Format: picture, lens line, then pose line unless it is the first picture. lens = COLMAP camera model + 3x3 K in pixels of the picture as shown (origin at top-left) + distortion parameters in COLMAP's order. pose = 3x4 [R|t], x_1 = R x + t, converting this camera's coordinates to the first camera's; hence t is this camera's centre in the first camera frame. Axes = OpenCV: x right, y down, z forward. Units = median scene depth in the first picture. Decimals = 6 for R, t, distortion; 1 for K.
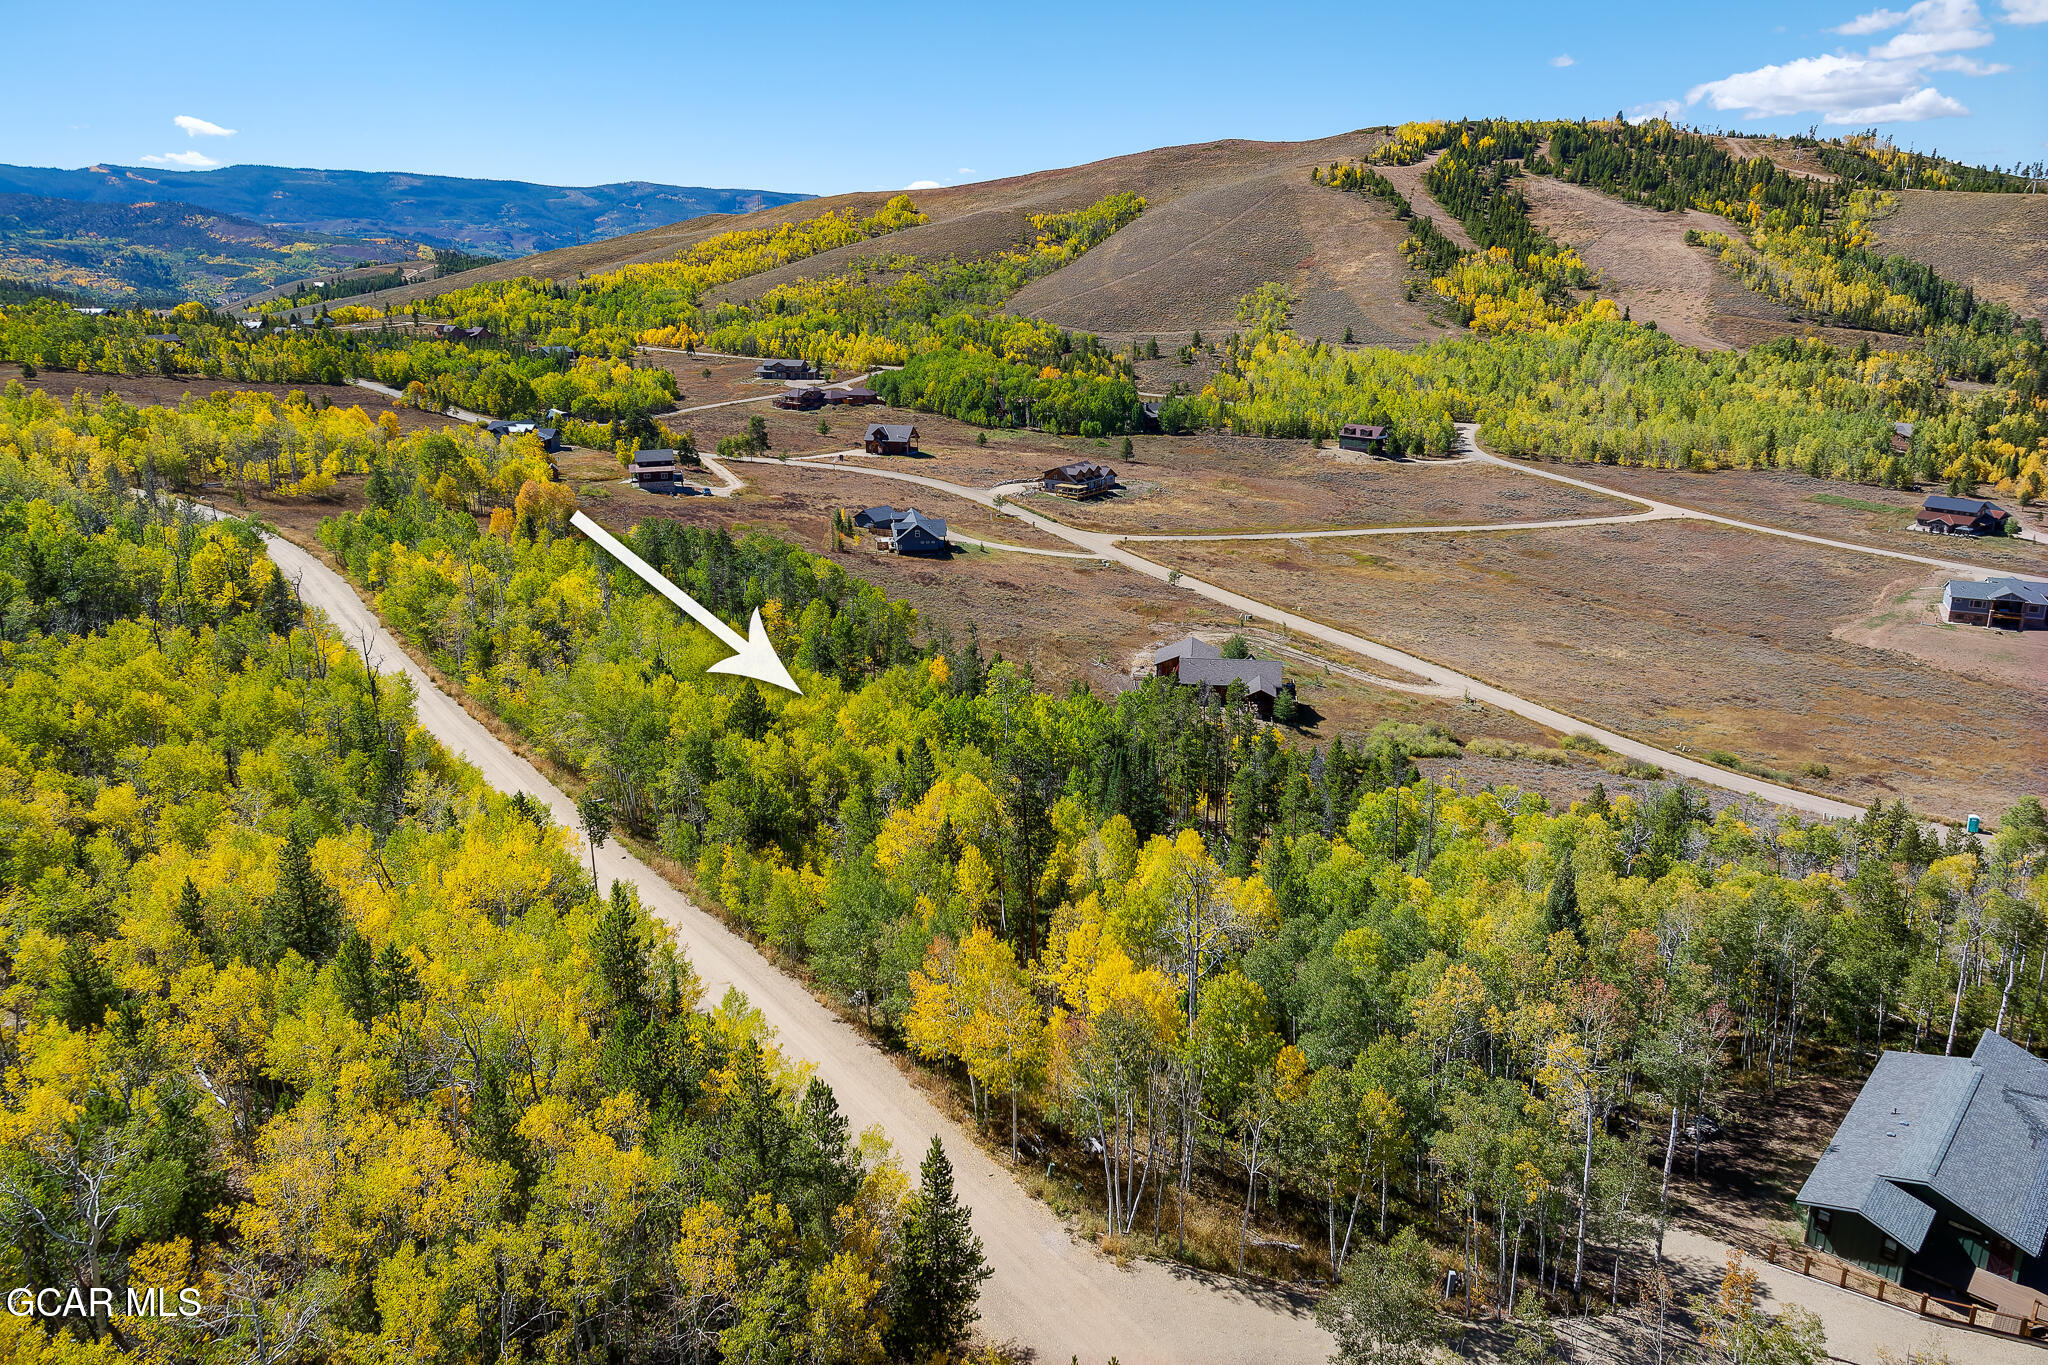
lens RADIAL K [[1390.4, 0, 1029.8], [0, 1390.4, 593.5], [0, 0, 1]] dist [0.002570, 0.006518]
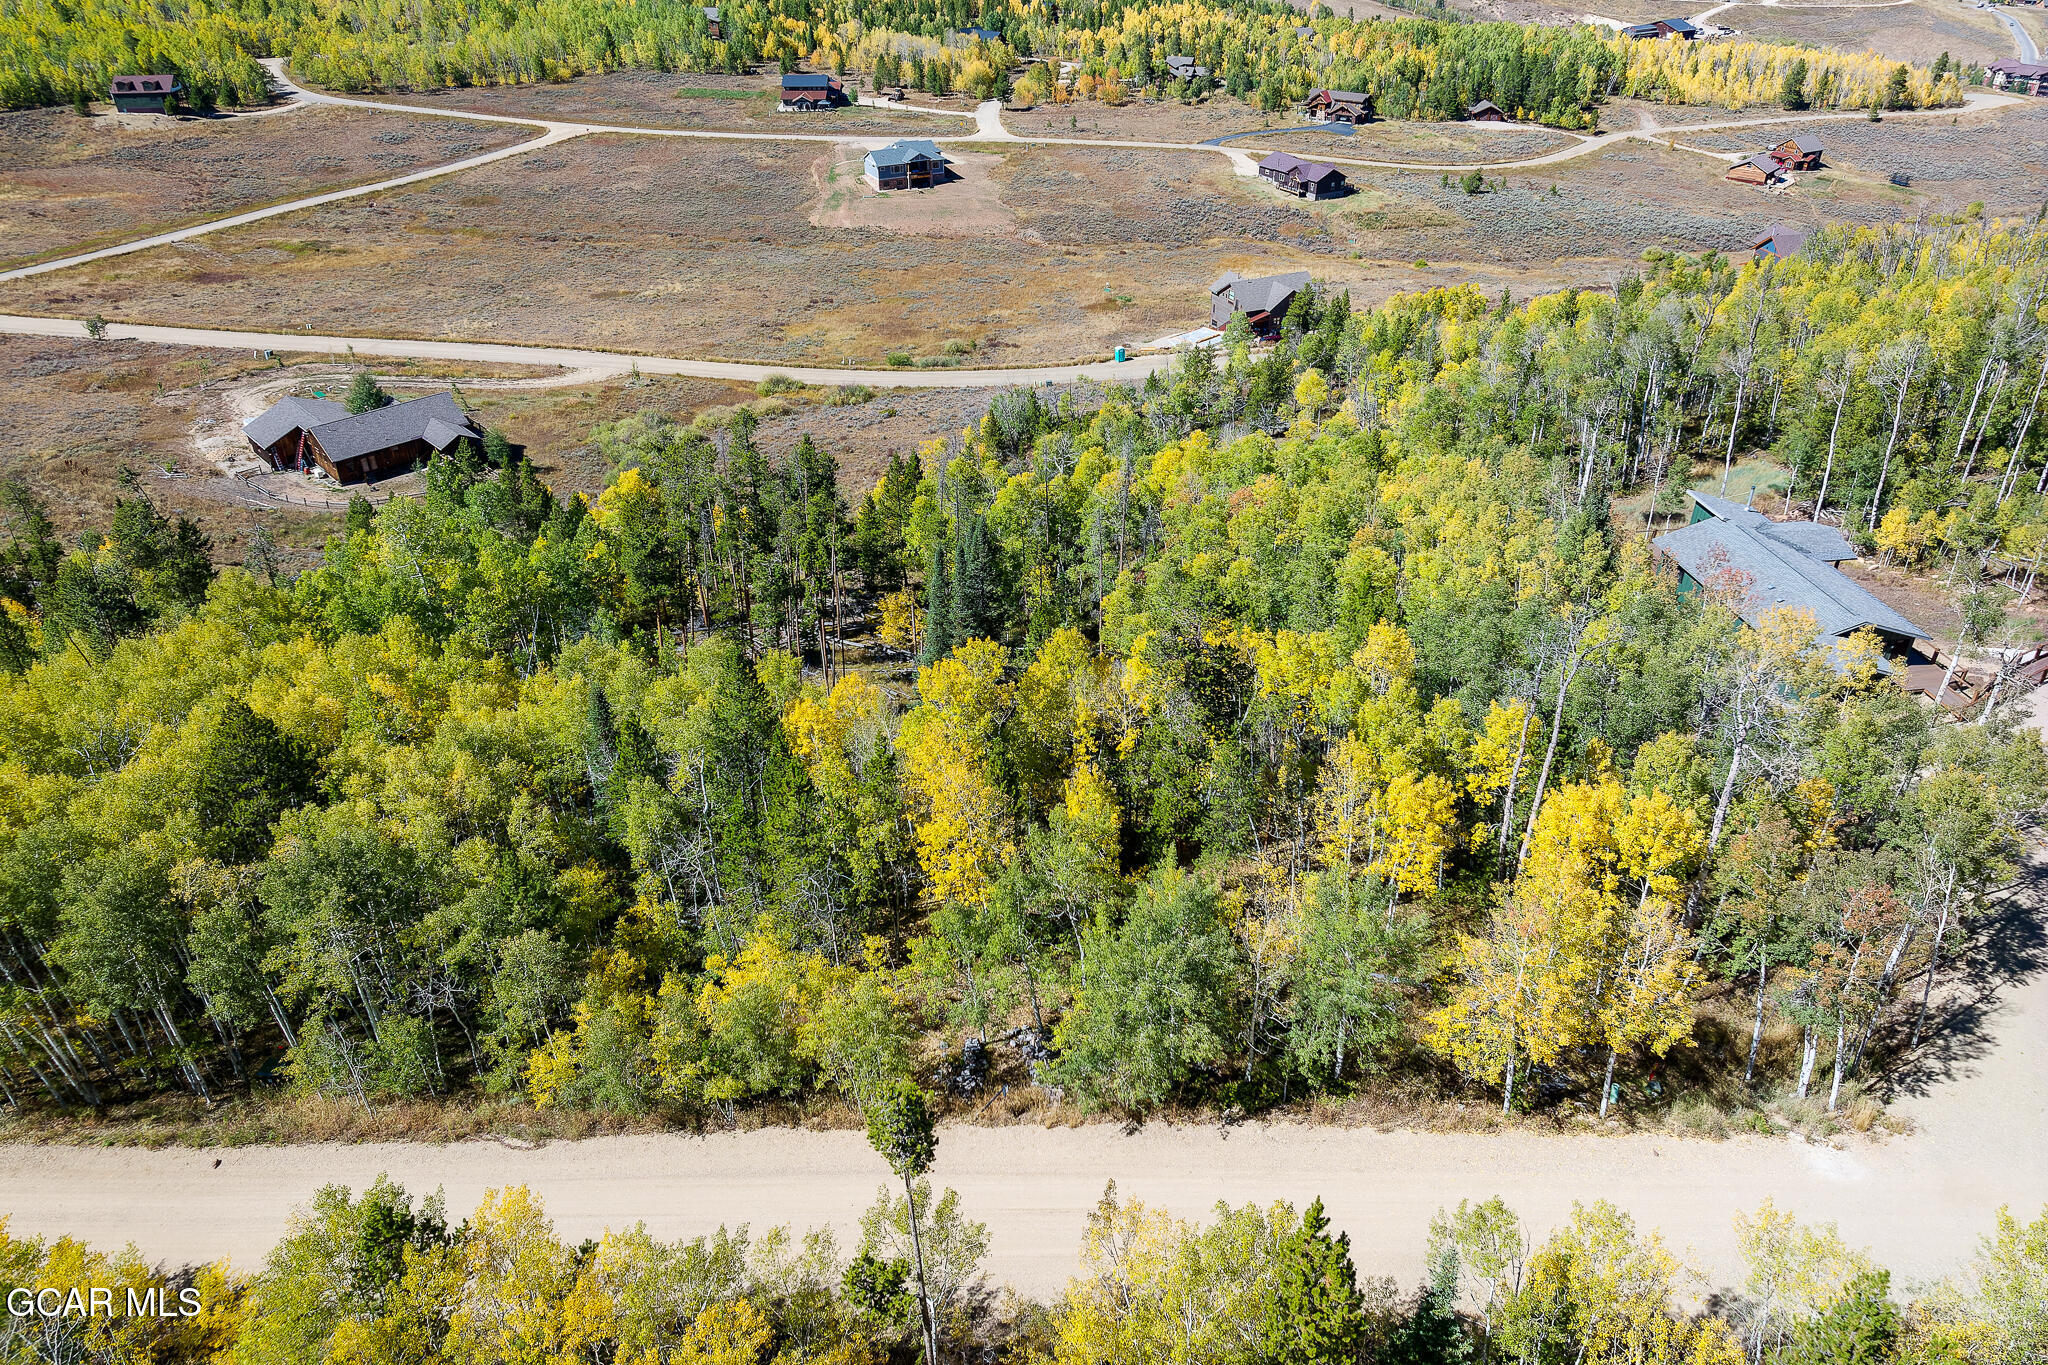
lens RADIAL K [[1390.4, 0, 1029.8], [0, 1390.4, 593.5], [0, 0, 1]] dist [0.002570, 0.006518]
pose [[0.617045, -0.382850, 0.687518, -0.070038], [0.197675, 0.921070, 0.335492, -0.015906], [-0.761696, -0.071109, 0.644021, 0.095013]]
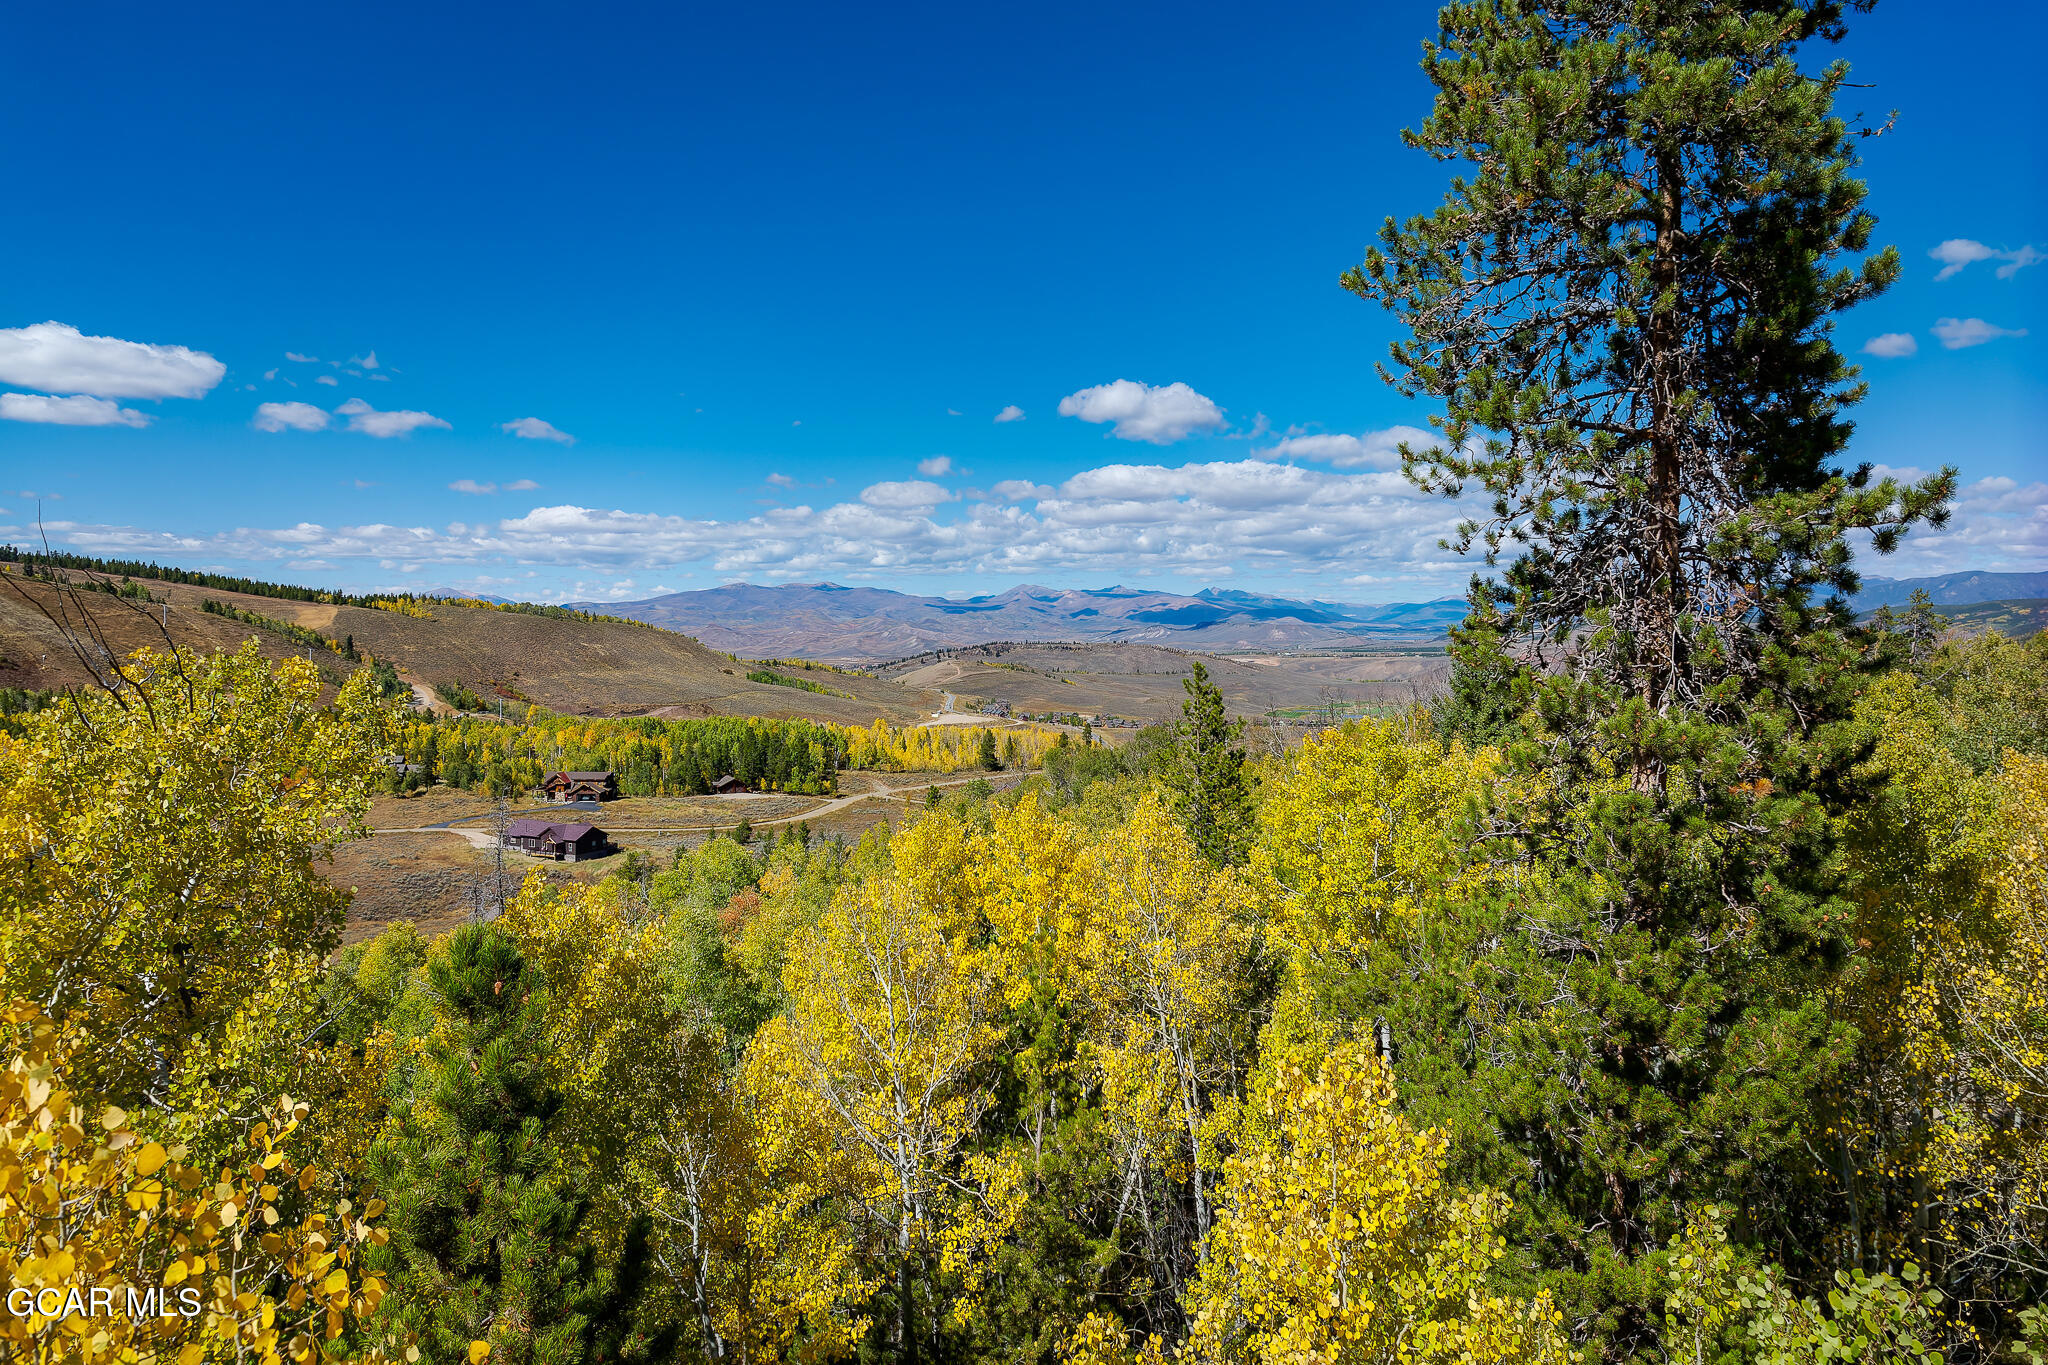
lens RADIAL K [[1360.3, 0, 1027.0], [0, 1360.3, 634.9], [0, 0, 1]] dist [0.002544, -0.002172]
pose [[0.109523, 0.000089, 0.993984, -0.015302], [0.251411, 0.967481, -0.027789, 0.023767], [-0.961664, 0.252942, 0.105939, 0.153307]]
